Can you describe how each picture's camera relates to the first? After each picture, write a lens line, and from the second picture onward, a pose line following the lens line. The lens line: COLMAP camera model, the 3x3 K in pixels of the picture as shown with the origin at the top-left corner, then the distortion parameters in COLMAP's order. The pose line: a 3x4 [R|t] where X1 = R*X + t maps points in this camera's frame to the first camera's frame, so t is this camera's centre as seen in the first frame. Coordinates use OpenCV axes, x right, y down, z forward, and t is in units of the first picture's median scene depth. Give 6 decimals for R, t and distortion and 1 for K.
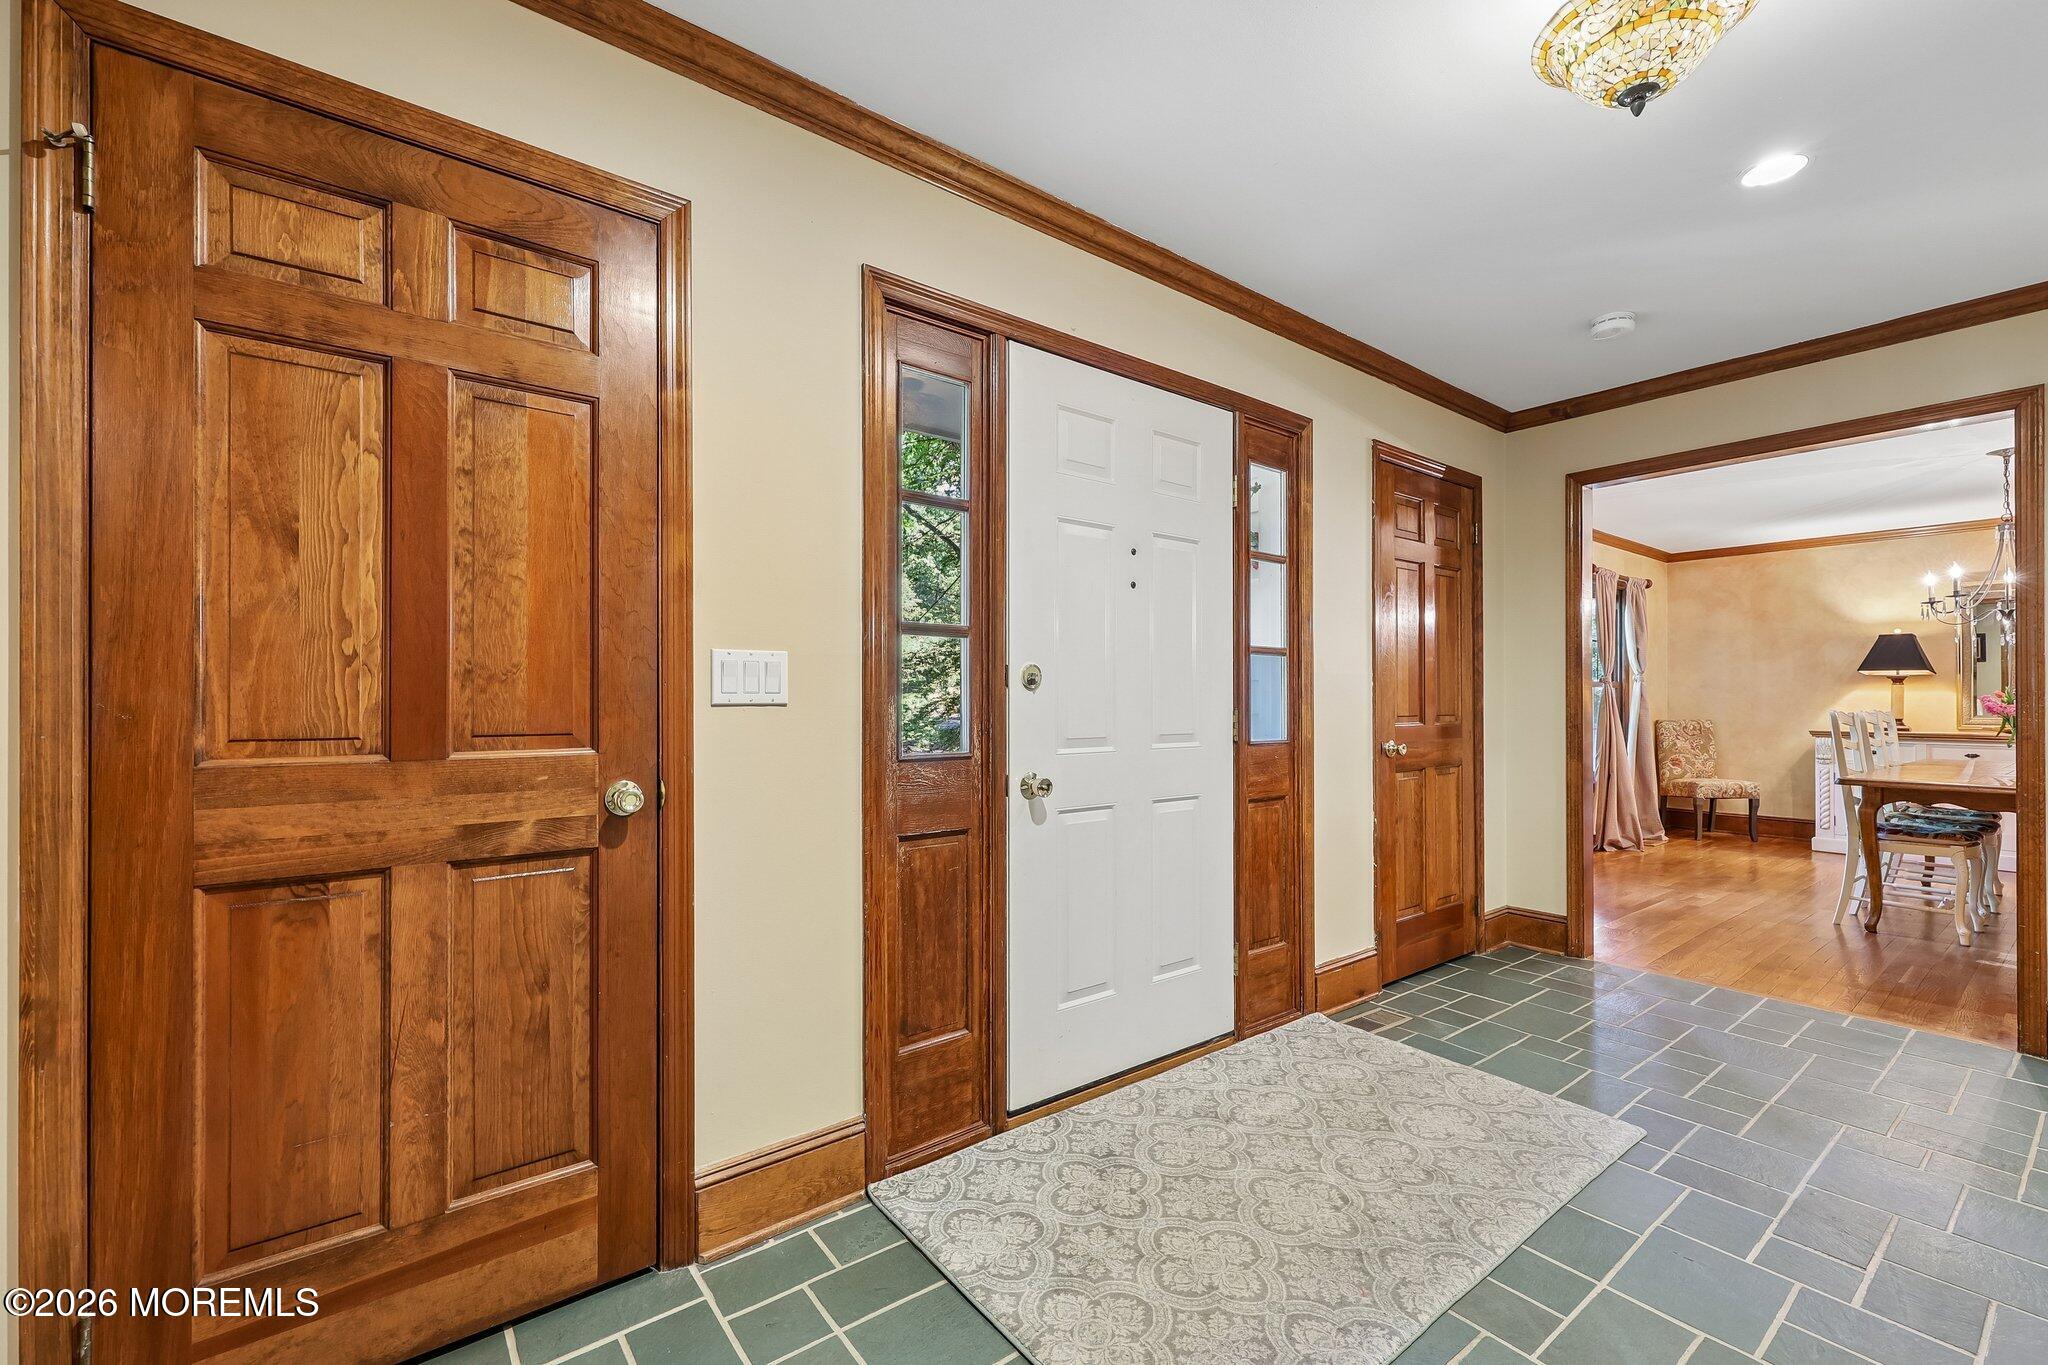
lens RADIAL K [[839.8, 0, 1022.3], [0, 839.8, 691.4], [0, 0, 1]] dist [-0.009265, -0.000094]
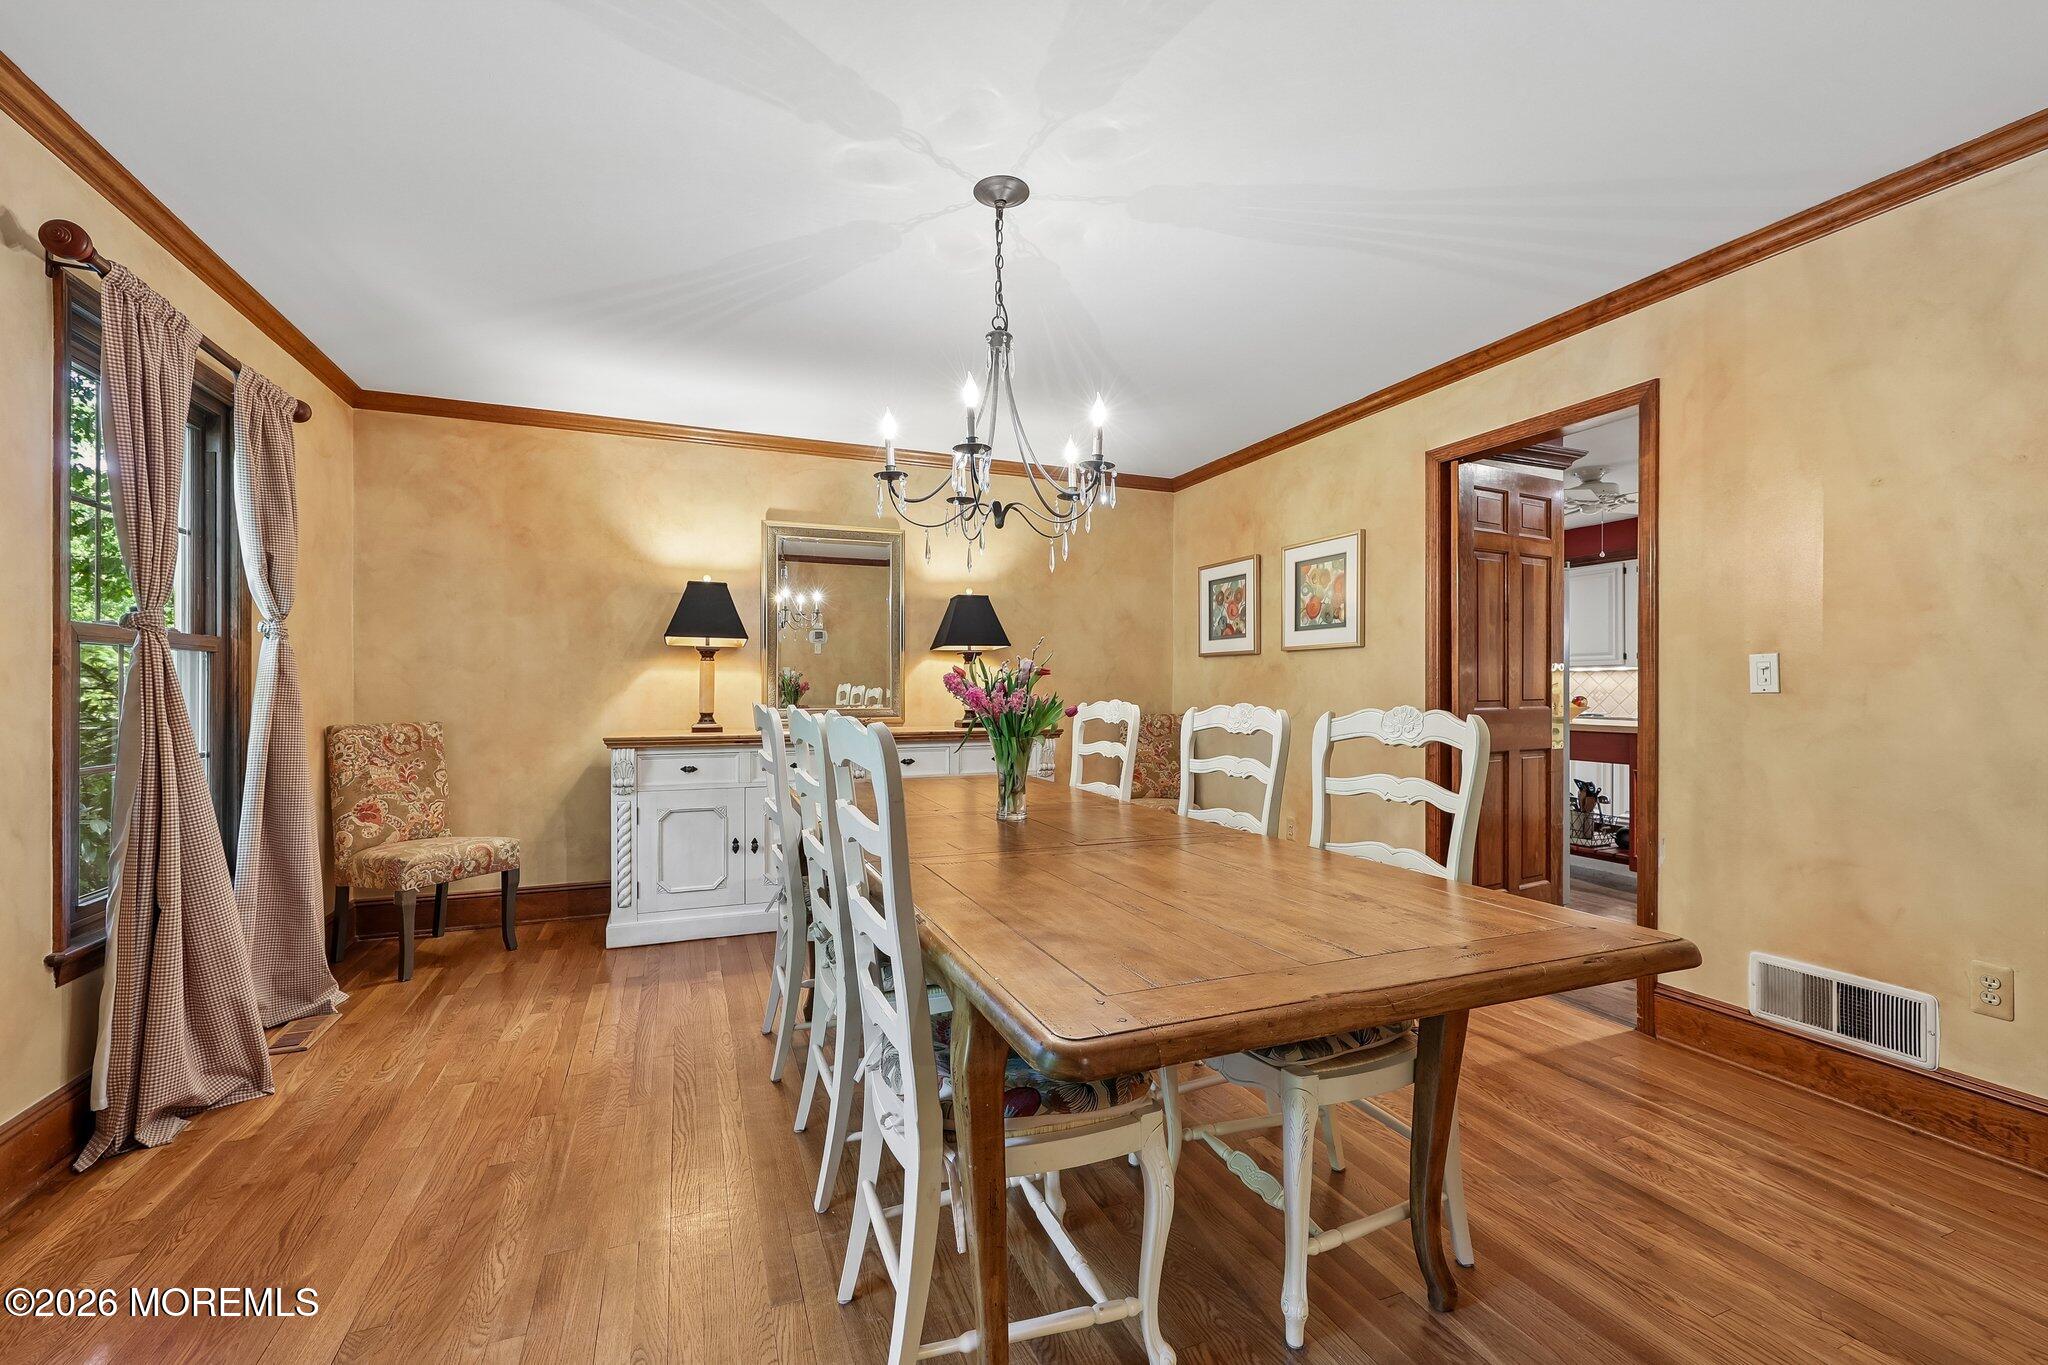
lens RADIAL K [[839.8, 0, 1022.3], [0, 839.8, 691.4], [0, 0, 1]] dist [-0.009265, -0.000094]
pose [[0.252206, -0.007086, 0.967648, 0.431304], [-0.010442, 0.999895, 0.010044, 0.006449], [-0.967617, -0.012638, 0.252106, 0.537840]]
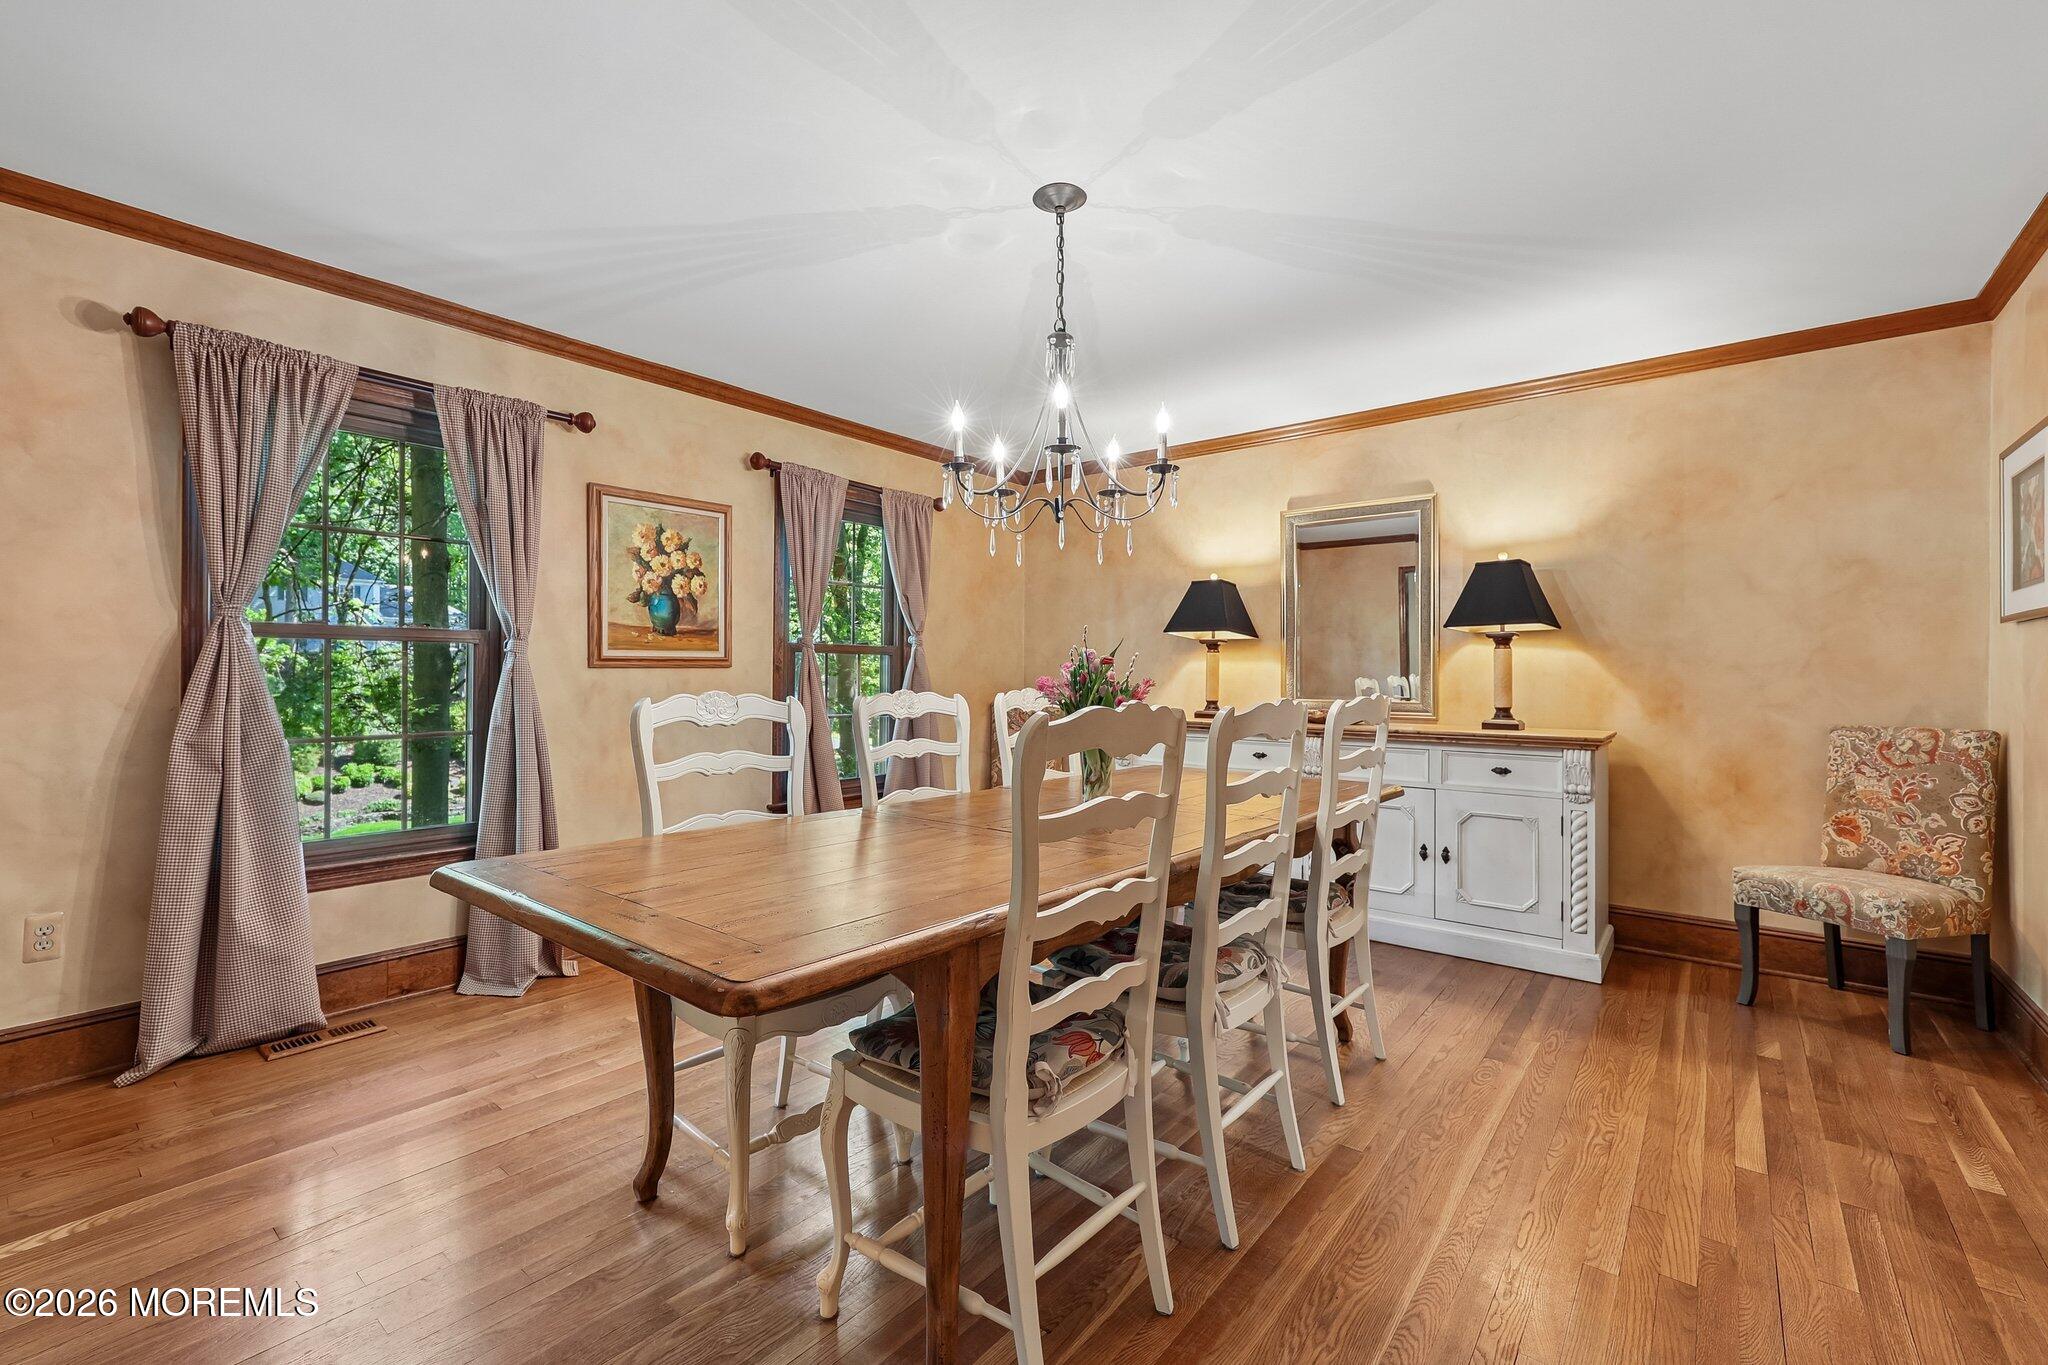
lens RADIAL K [[864.9, 0, 1017.4], [0, 864.9, 670.1], [0, 0, 1]] dist [0.003506, -0.000025]
pose [[0.969546, 0.005151, 0.244854, 0.644924], [-0.006127, 0.999976, 0.003223, 0.005365], [-0.244832, -0.004625, 0.969555, 0.292790]]
